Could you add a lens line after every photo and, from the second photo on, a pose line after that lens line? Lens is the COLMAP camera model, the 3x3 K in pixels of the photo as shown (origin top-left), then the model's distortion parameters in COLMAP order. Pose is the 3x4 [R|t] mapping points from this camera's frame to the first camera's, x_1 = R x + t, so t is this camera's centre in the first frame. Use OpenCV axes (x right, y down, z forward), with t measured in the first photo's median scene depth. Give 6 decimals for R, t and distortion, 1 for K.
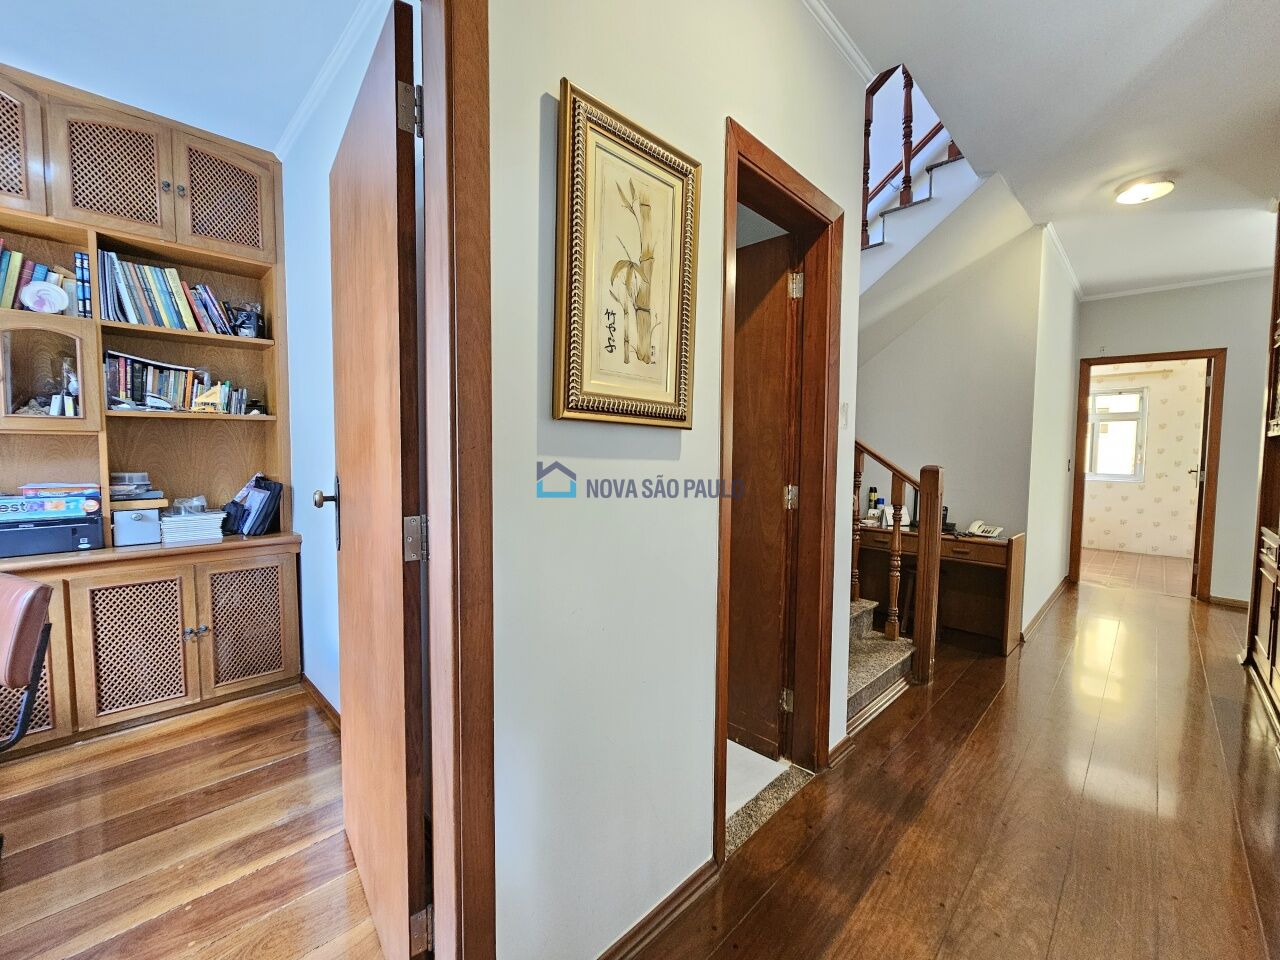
lens RADIAL K [[522.7, 0, 639.7], [0, 522.7, 481.0], [0, 0, 1]] dist [0.002616, -0.001229]
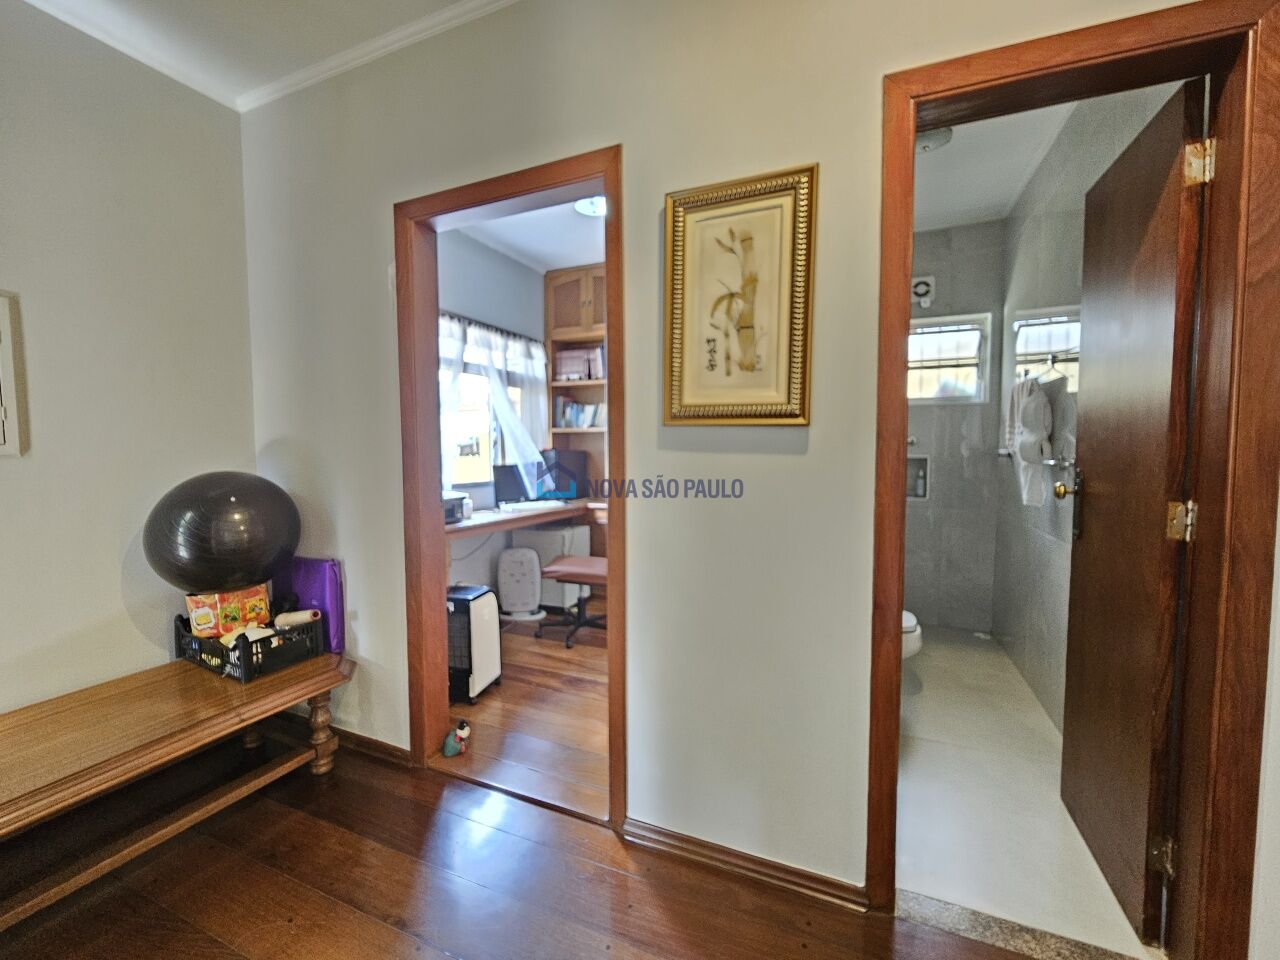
lens RADIAL K [[522.7, 0, 636.7], [0, 522.7, 480.8], [0, 0, 1]] dist [0.002616, -0.001229]
pose [[0.368148, 0.041976, -0.928819, 1.043095], [-0.050217, 0.998420, 0.025217, 0.002214], [0.928410, 0.037359, 0.369674, 0.347603]]
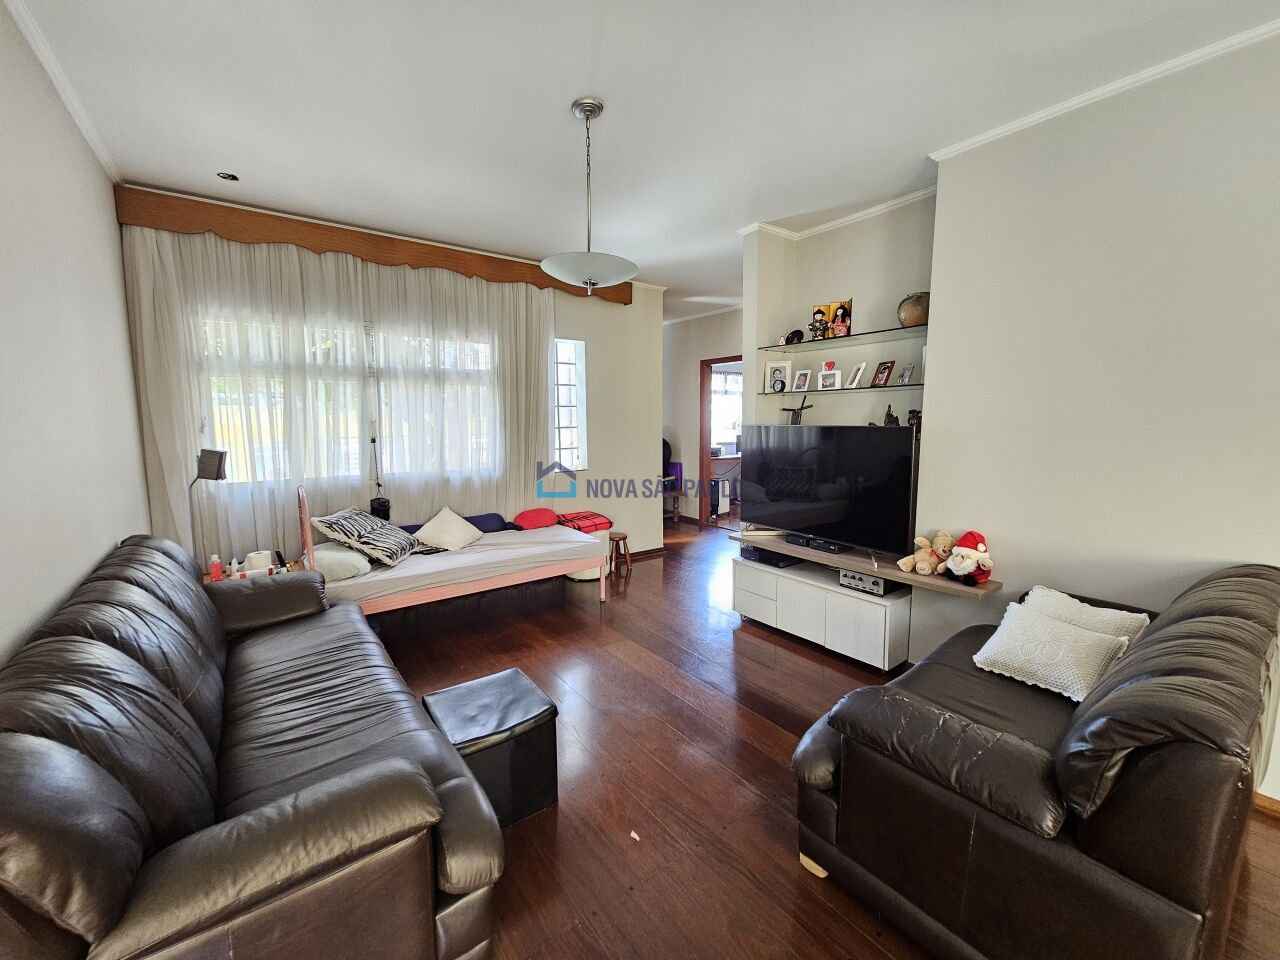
lens RADIAL K [[522.7, 0, 642.3], [0, 522.7, 477.0], [0, 0, 1]] dist [0.002616, -0.001229]
pose [[-0.146475, 0.100428, -0.984103, 3.687550], [-0.062969, 0.991869, 0.110593, -0.071217], [0.987208, 0.078167, -0.138960, 0.432981]]
